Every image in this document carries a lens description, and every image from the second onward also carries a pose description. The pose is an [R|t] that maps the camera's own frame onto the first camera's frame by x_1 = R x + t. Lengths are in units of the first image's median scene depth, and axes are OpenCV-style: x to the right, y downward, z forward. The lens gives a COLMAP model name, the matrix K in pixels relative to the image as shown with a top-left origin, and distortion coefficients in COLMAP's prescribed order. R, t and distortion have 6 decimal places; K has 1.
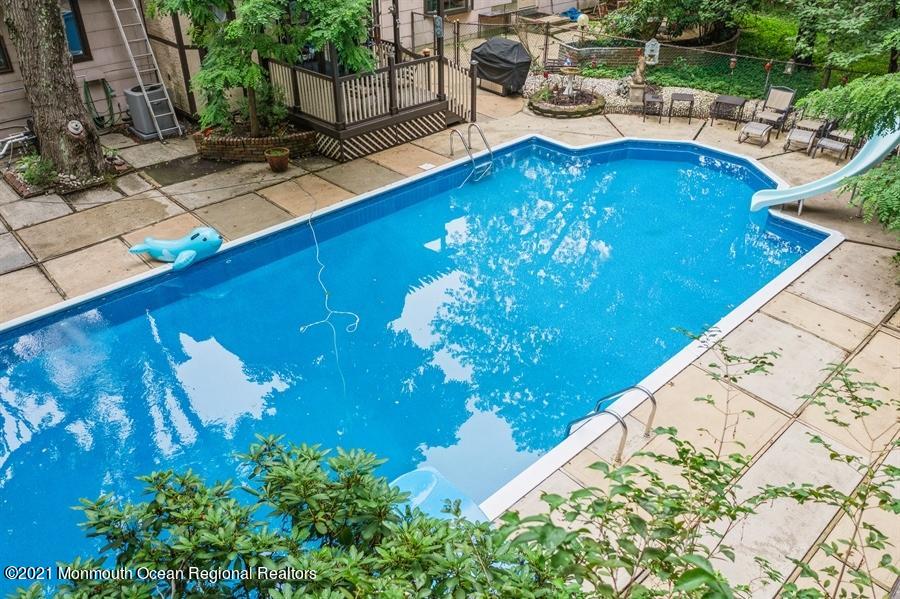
lens RADIAL K [[709.1, 0, 447.2], [0, 709.1, 295.6], [0, 0, 1]] dist [-0.013863, 0.006117]
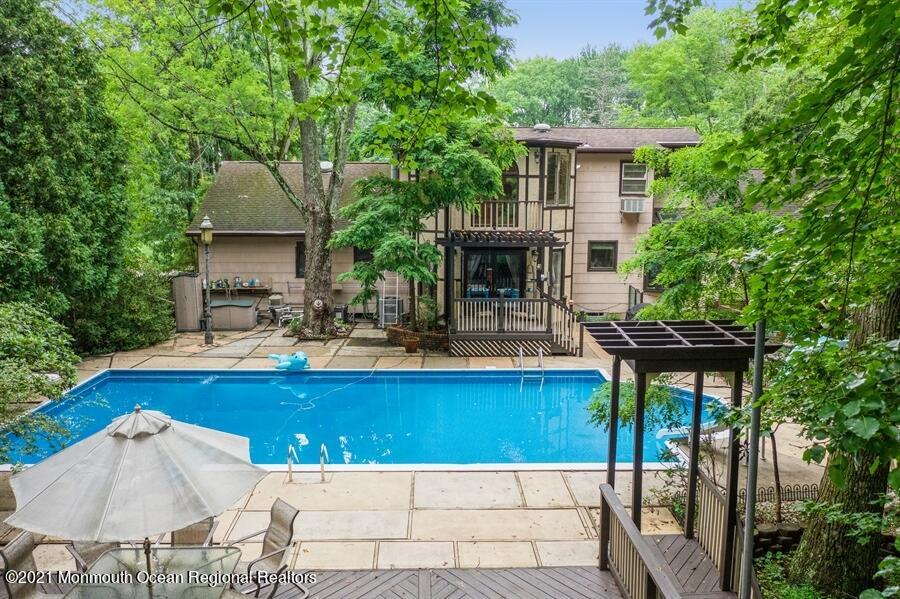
lens RADIAL K [[709.1, 0, 447.5], [0, 709.1, 300.6], [0, 0, 1]] dist [-0.013863, 0.006117]
pose [[0.747926, 0.113677, -0.653976, 0.753371], [-0.360880, 0.896535, -0.256885, 0.077405], [0.557110, 0.428138, 0.711566, -0.055799]]
